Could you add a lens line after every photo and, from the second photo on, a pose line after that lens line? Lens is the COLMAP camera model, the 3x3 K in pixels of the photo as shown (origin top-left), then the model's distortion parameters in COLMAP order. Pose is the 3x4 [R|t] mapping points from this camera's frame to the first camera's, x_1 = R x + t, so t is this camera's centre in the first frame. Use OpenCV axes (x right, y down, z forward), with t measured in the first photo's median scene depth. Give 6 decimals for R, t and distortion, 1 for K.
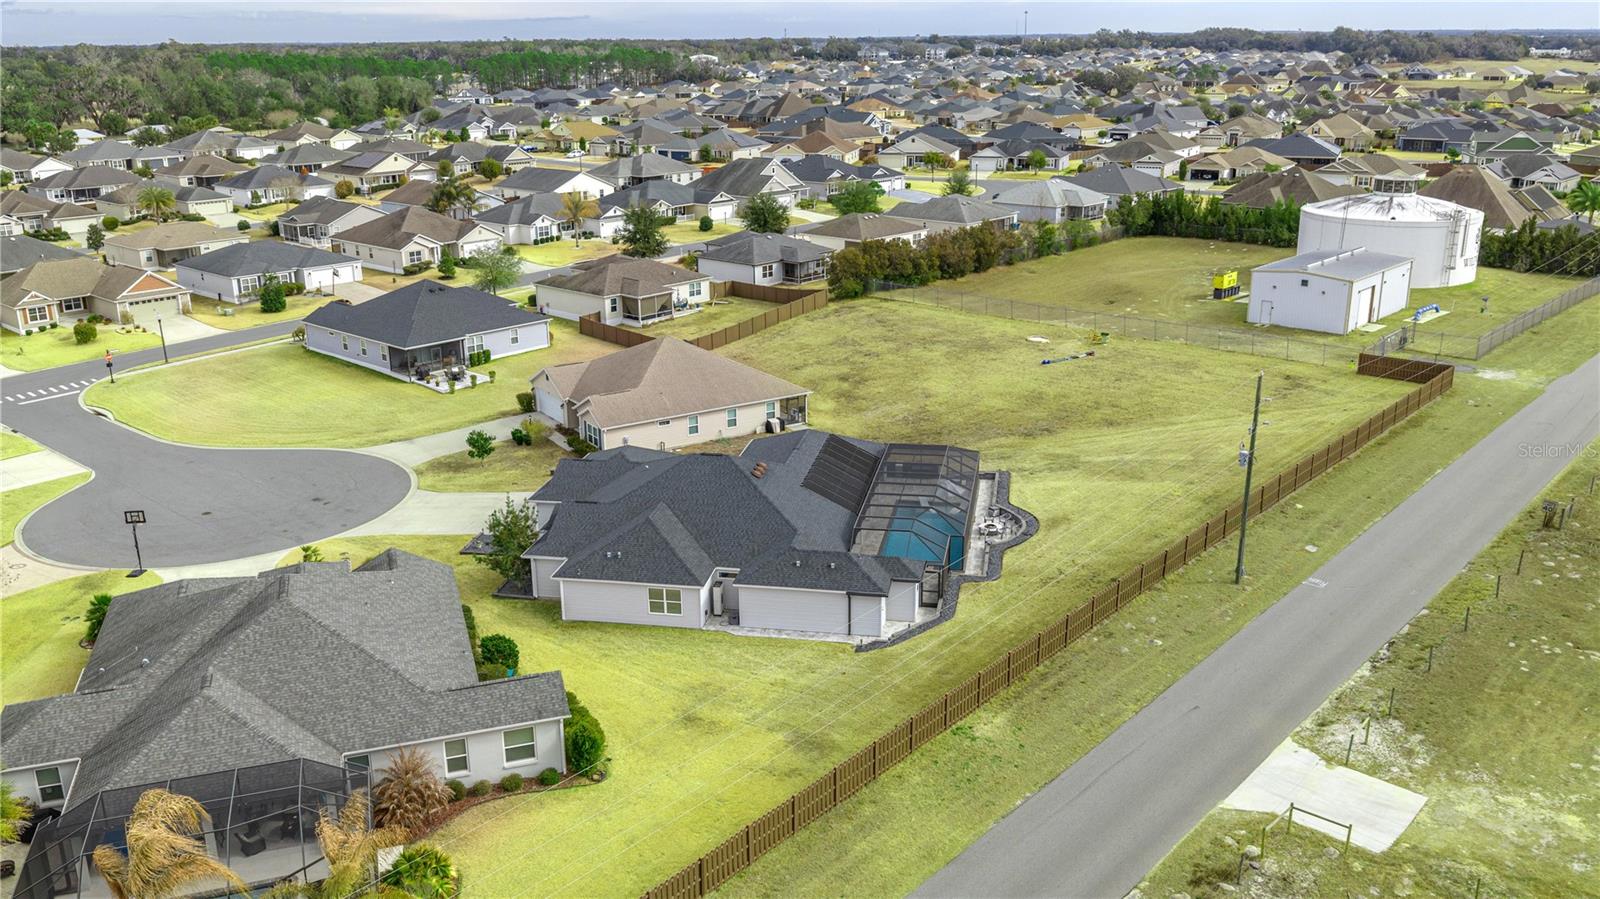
lens RADIAL K [[1310.8, 0, 800.0], [0, 1310.8, 449.5], [0, 0, 1]] dist [0.011005, -0.016973]
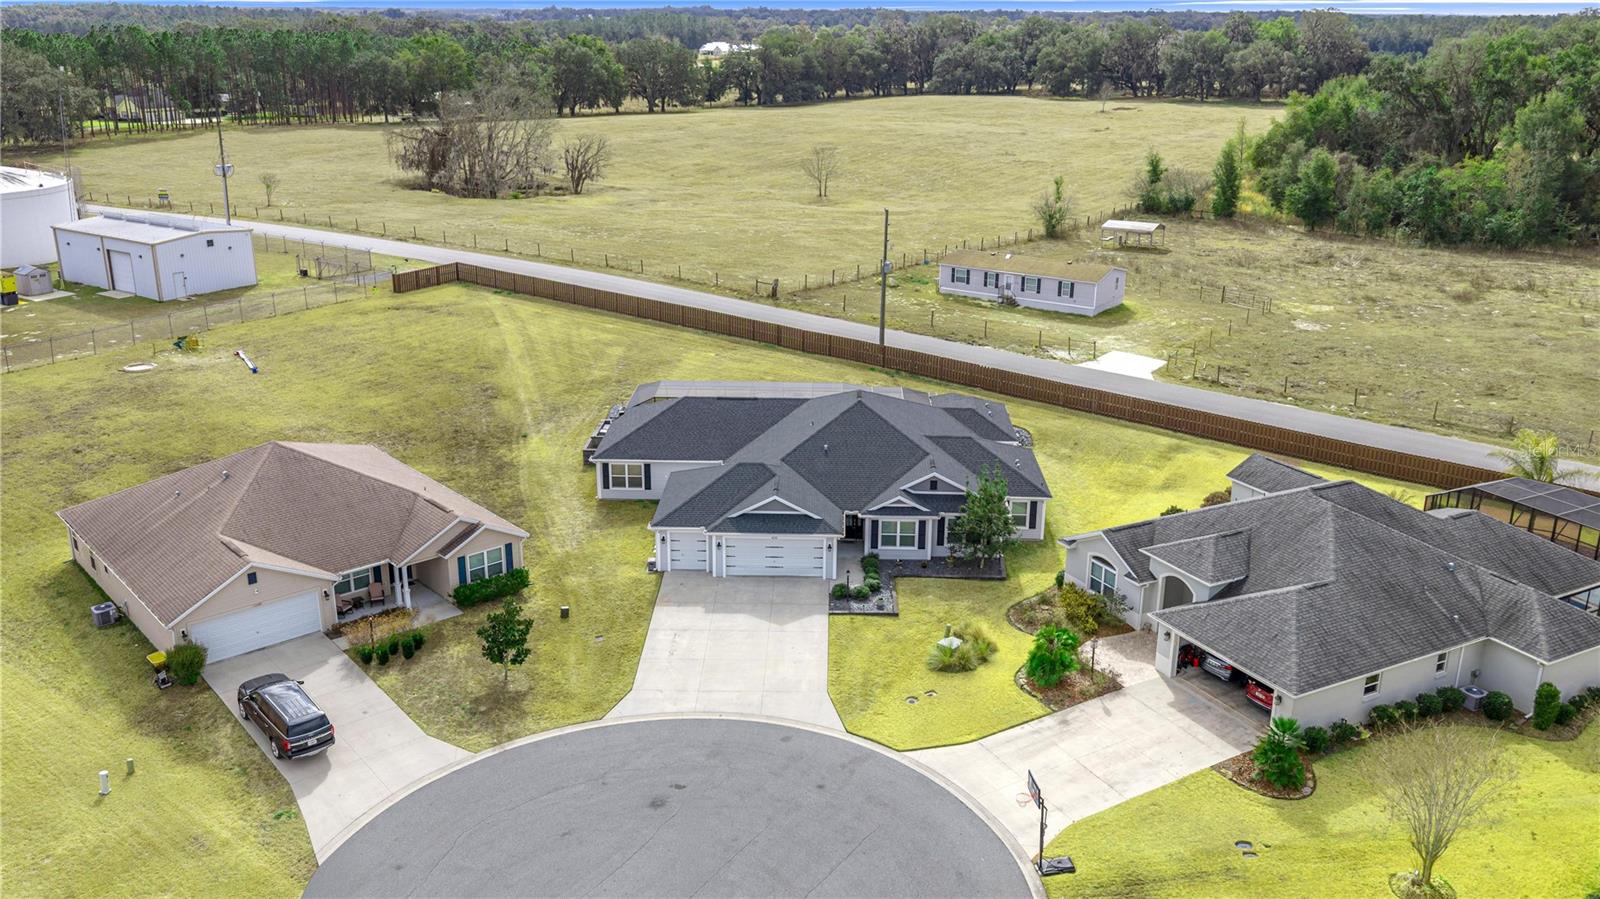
lens RADIAL K [[1310.8, 0, 800.0], [0, 1310.8, 449.5], [0, 0, 1]] dist [0.011005, -0.016973]
pose [[-0.153332, -0.305740, 0.939687, -0.716360], [0.291091, 0.894764, 0.338621, -0.218749], [-0.944328, 0.325456, -0.048198, 0.790888]]
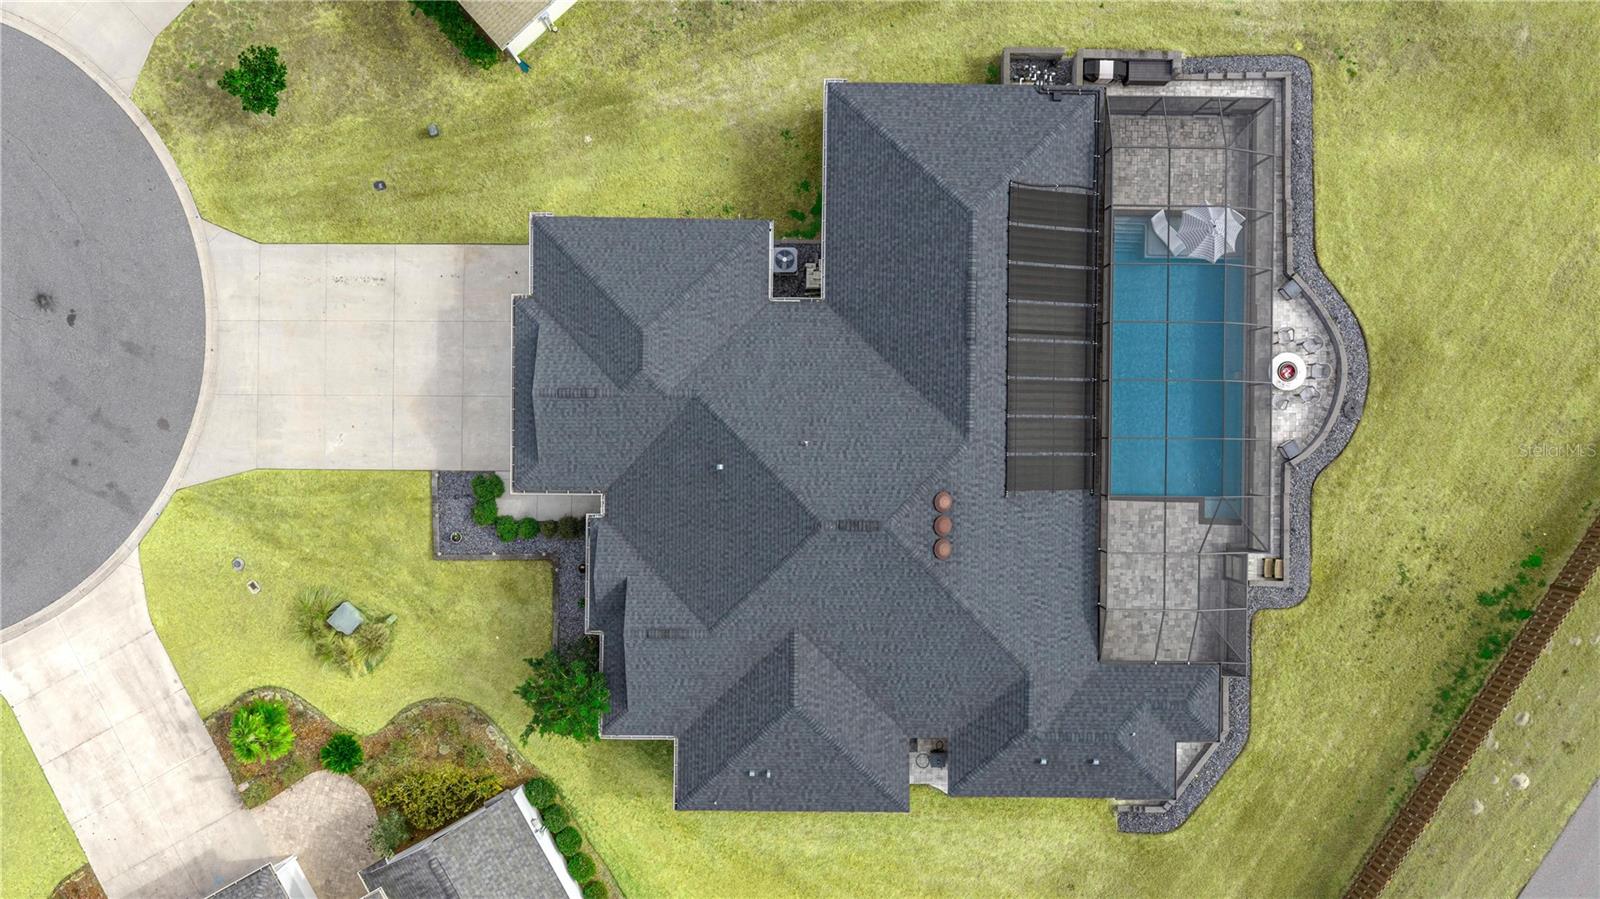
lens RADIAL K [[1310.8, 0, 800.0], [0, 1310.8, 449.5], [0, 0, 1]] dist [0.011005, -0.016973]
pose [[0.984758, -0.172570, 0.021692, -0.070936], [0.030611, 0.294731, 0.955090, -0.387033], [-0.171213, -0.939869, 0.295521, 0.623754]]
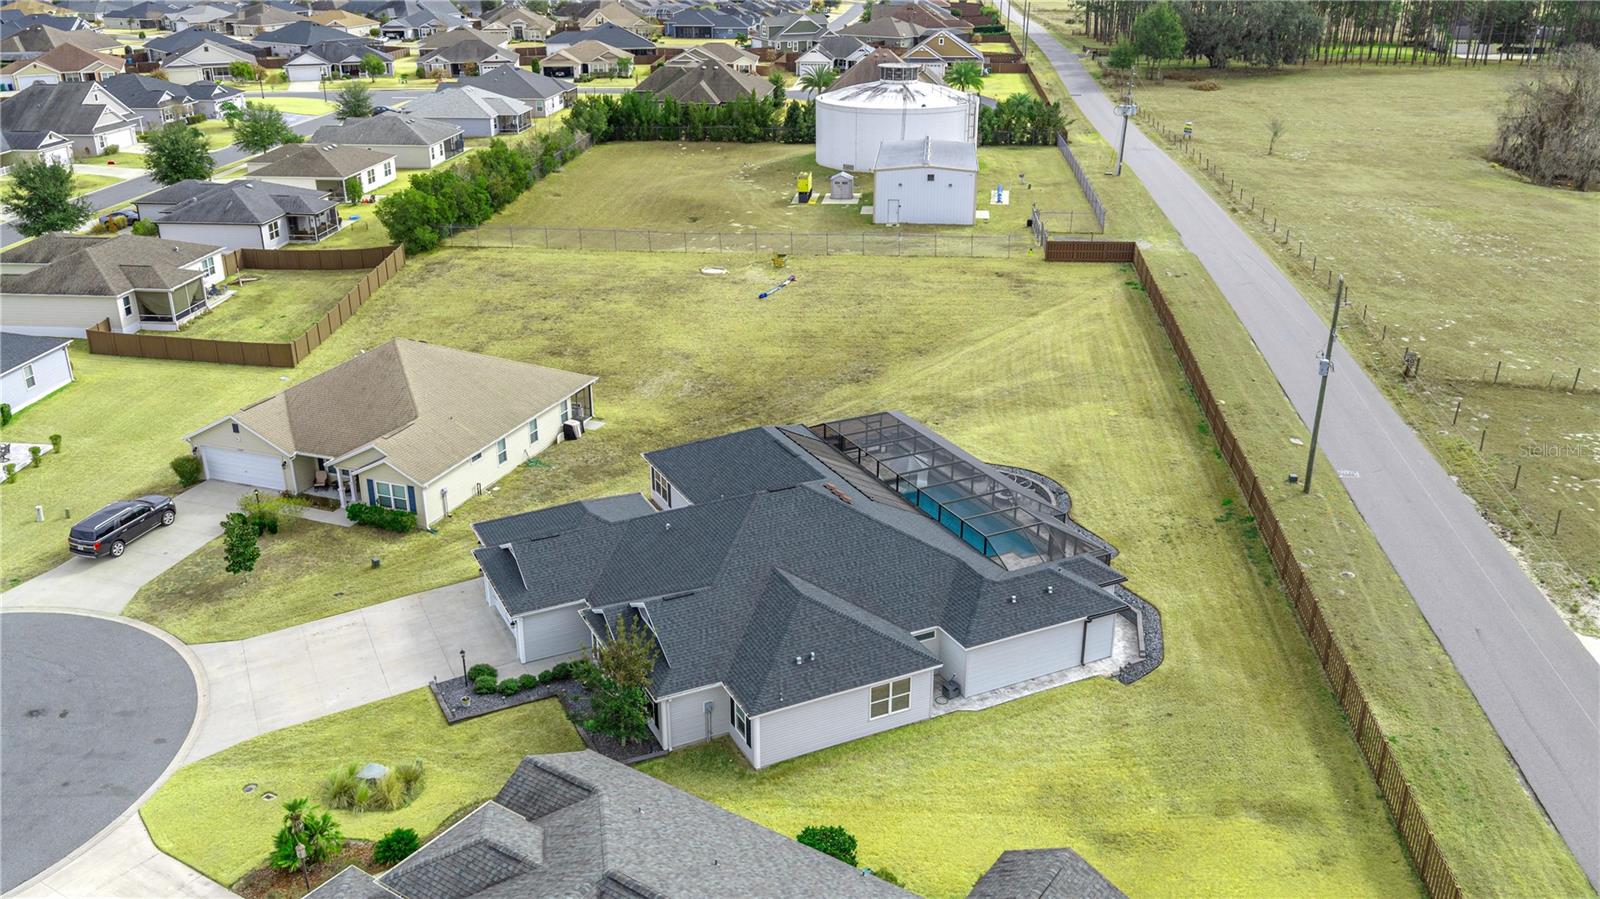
lens RADIAL K [[1310.8, 0, 800.0], [0, 1310.8, 449.5], [0, 0, 1]] dist [0.011005, -0.016973]
pose [[0.802133, -0.216261, 0.556609, -0.338530], [0.173432, 0.976309, 0.129395, -0.081350], [-0.571405, -0.007258, 0.820636, 0.270638]]
